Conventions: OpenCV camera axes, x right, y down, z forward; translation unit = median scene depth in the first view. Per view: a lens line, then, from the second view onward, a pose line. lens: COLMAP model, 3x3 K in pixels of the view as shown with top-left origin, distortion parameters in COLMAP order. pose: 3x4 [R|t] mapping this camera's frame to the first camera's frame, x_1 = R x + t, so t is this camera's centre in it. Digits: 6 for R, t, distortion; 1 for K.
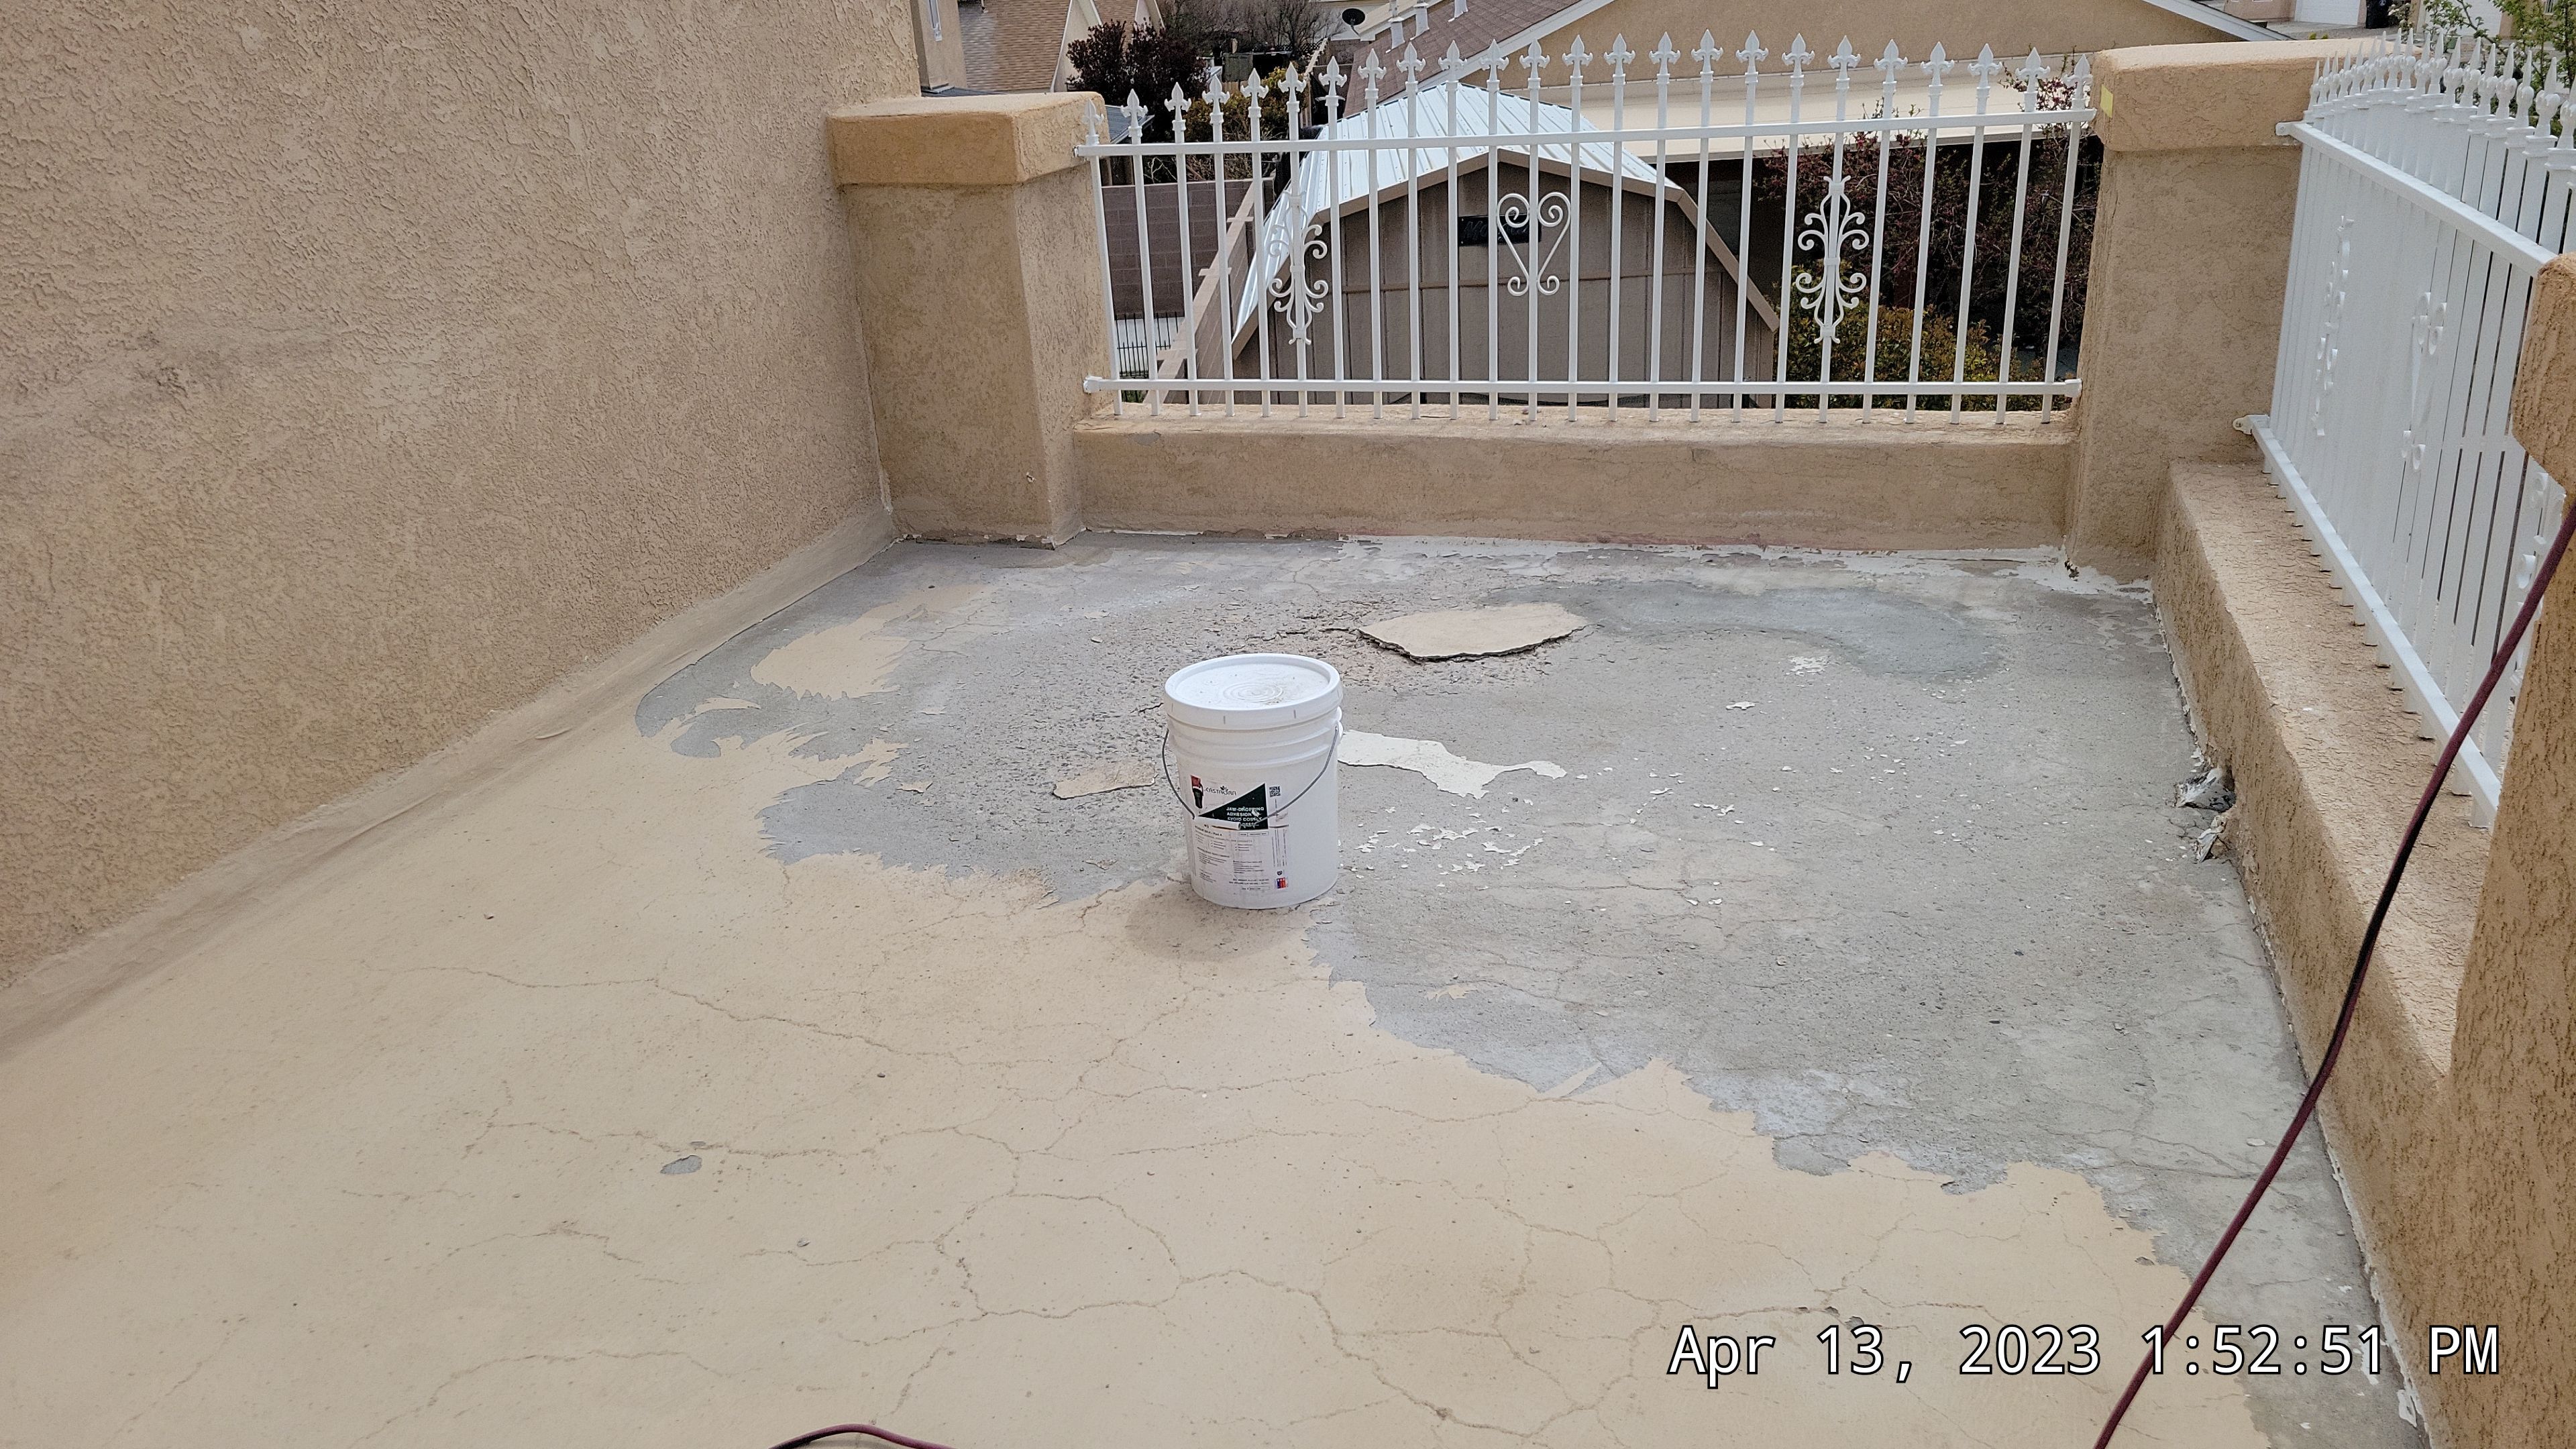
lens RADIAL K [[2049.7, 0, 1288.0], [0, 2049.7, 724.5], [0, 0, 1]] dist [0.091377, -0.074044]
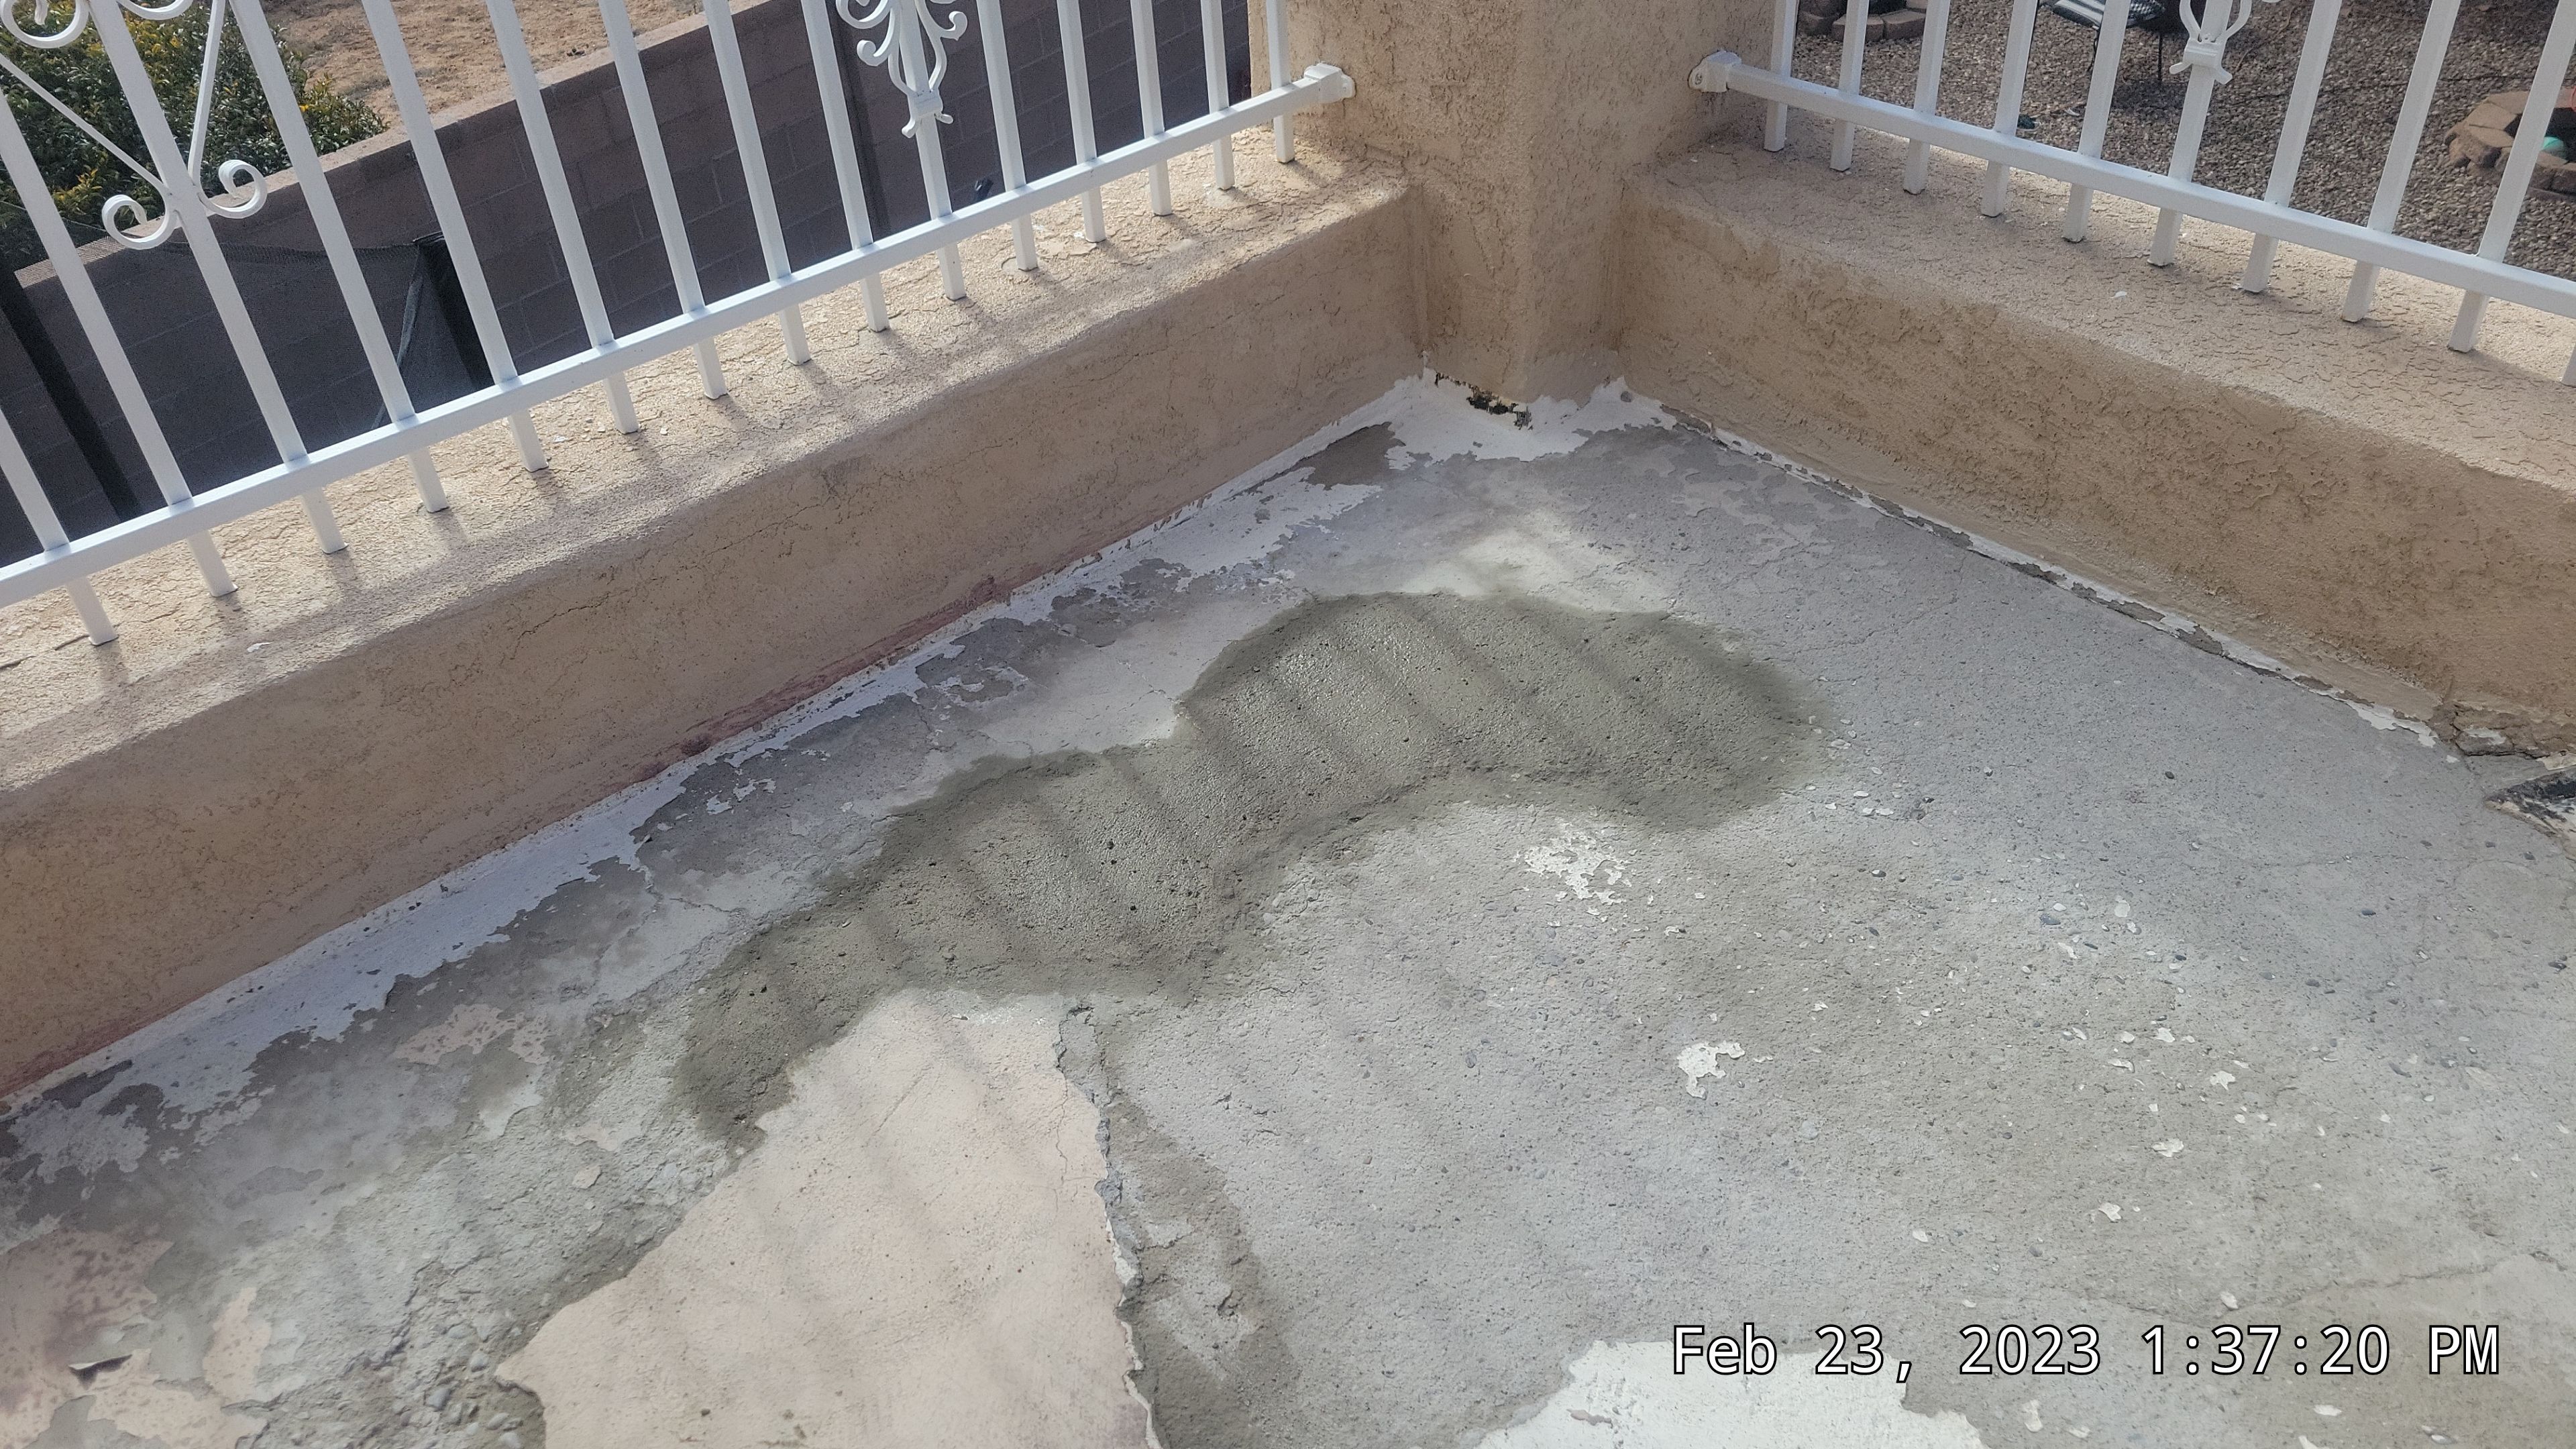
lens RADIAL K [[1942.0, 0, 1240.9], [0, 1942.0, 712.1], [0, 0, 1]] dist [0.081367, -0.059354]
pose [[0.517957, -0.509110, 0.687407, -0.053938], [0.328838, 0.860357, 0.389424, -0.204785], [-0.789675, 0.024340, 0.613042, 0.648276]]
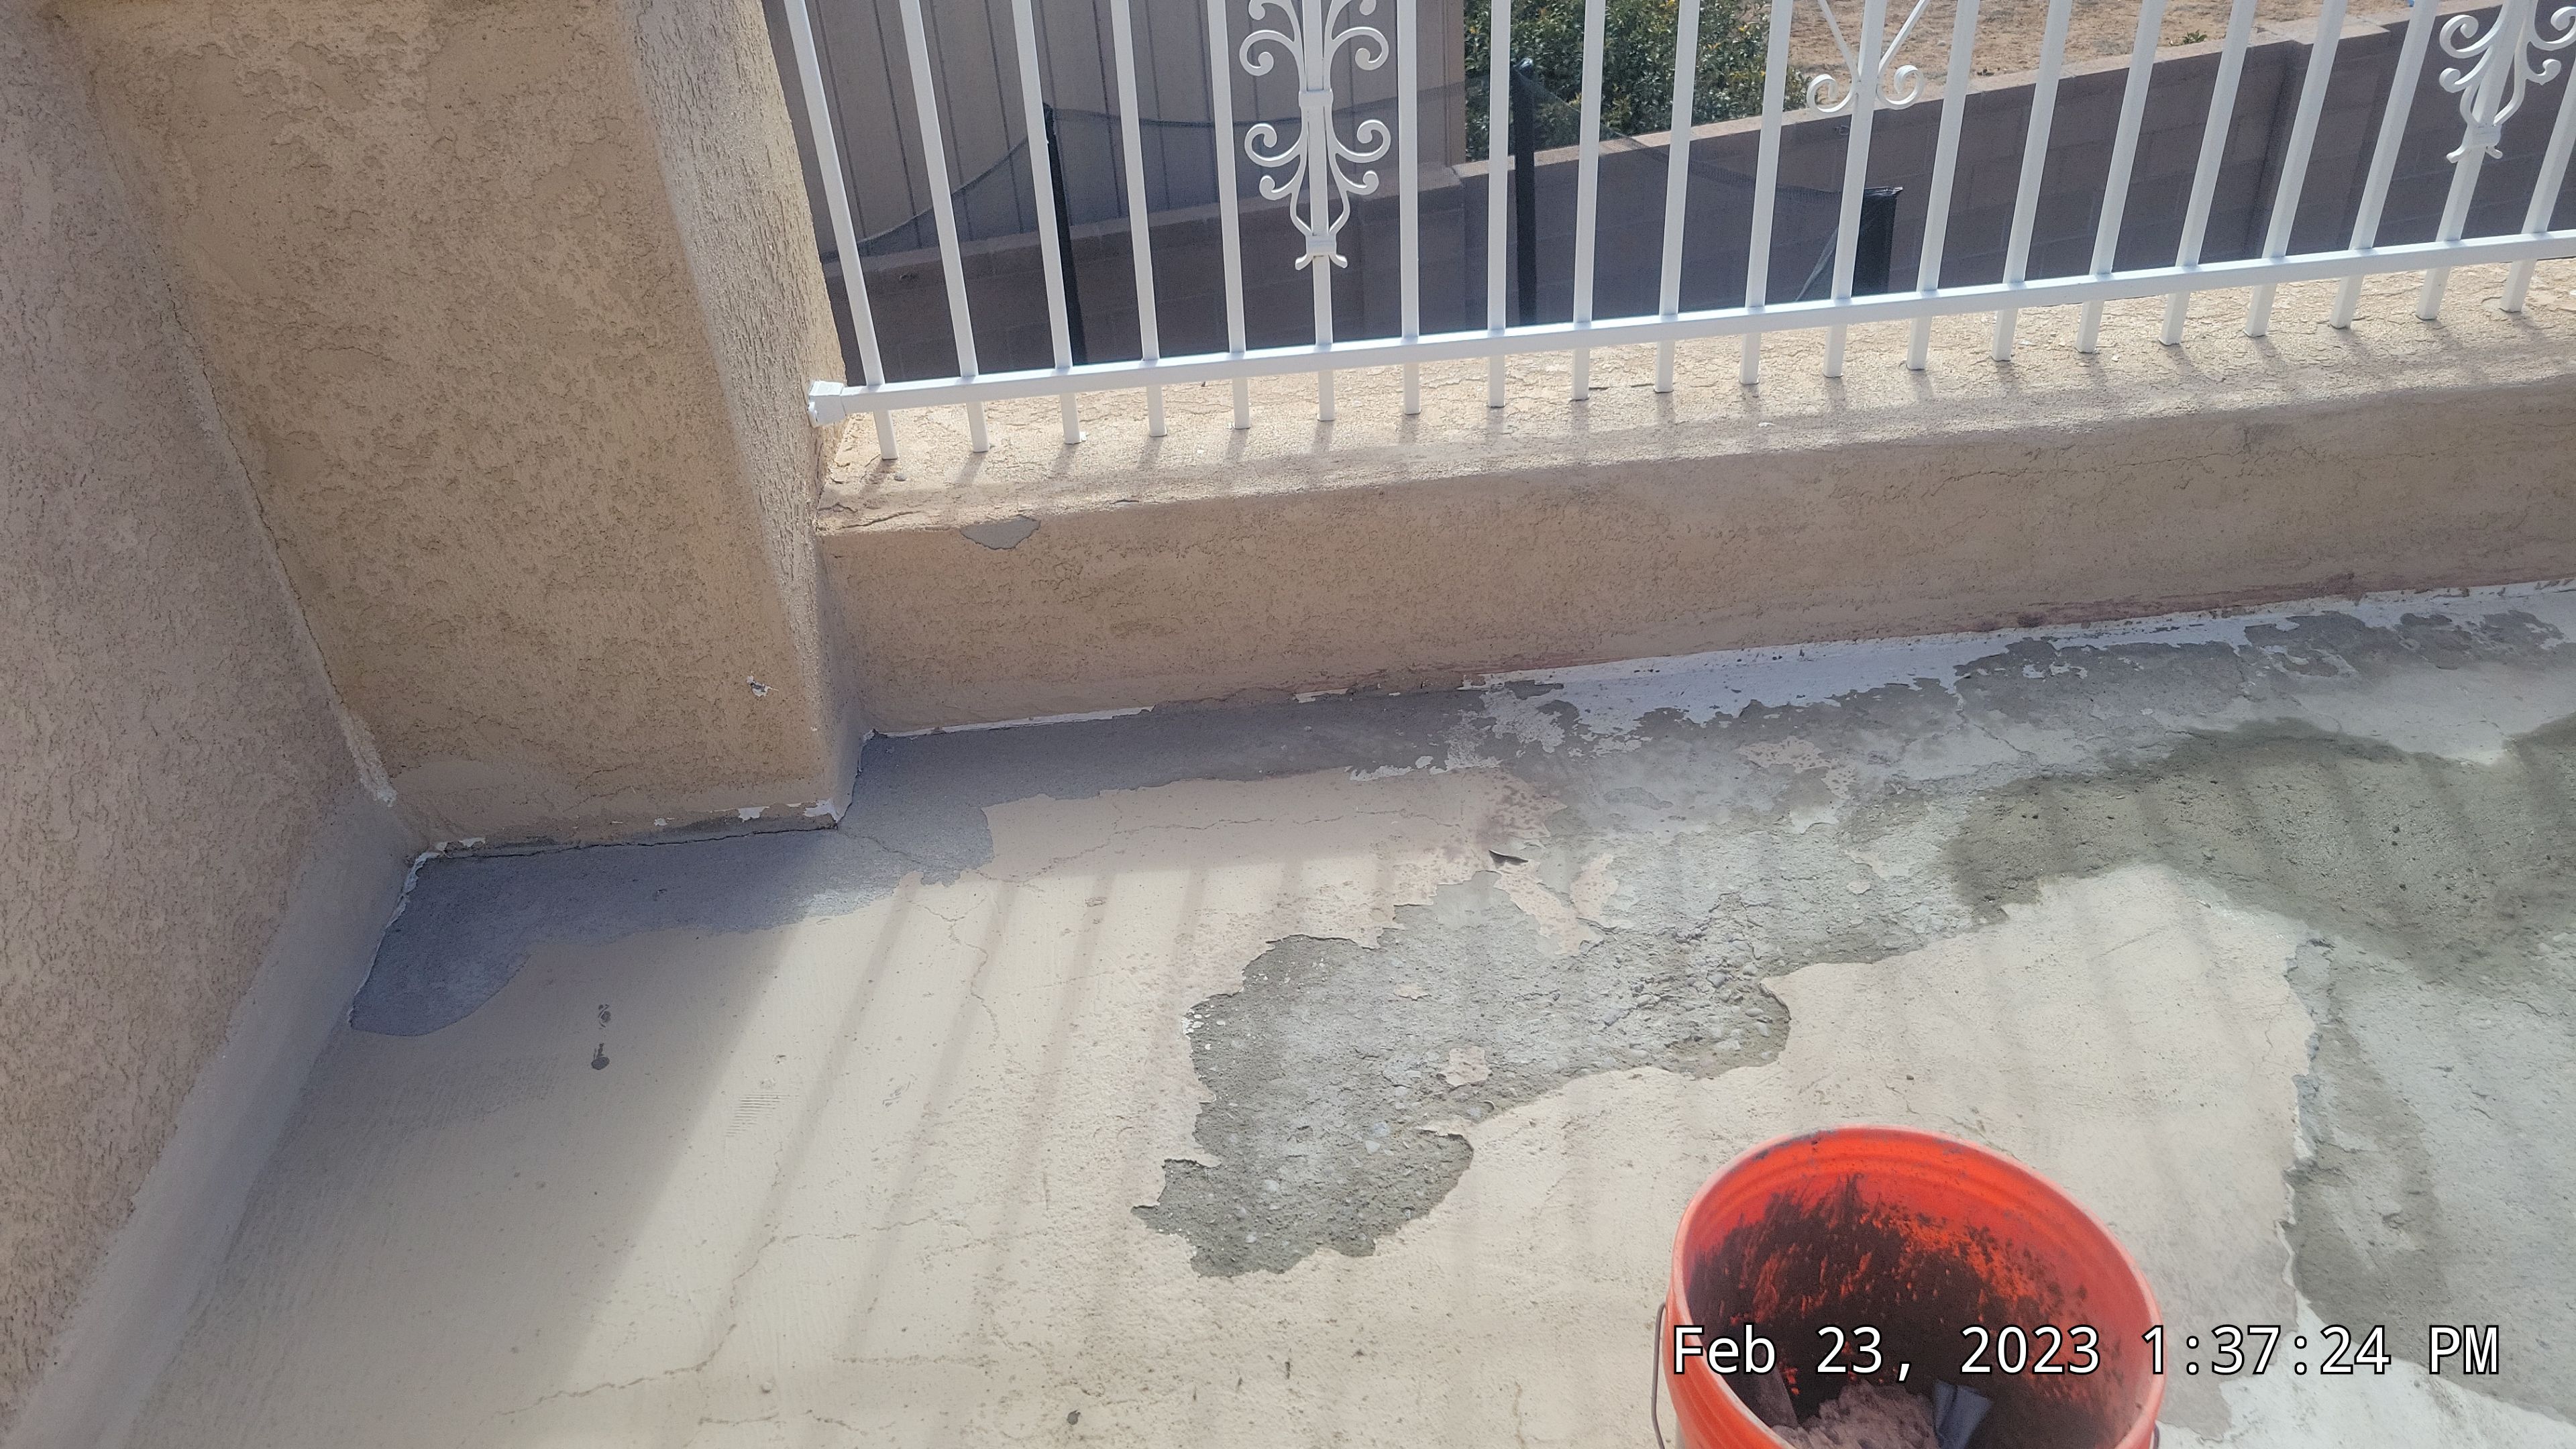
lens RADIAL K [[1942.0, 0, 1240.9], [0, 1942.0, 712.1], [0, 0, 1]] dist [0.081367, -0.059354]
pose [[0.928446, -0.213023, 0.304318, -0.158161], [0.139292, 0.959104, 0.246407, -0.201309], [-0.344363, -0.186386, 0.920149, 0.611606]]
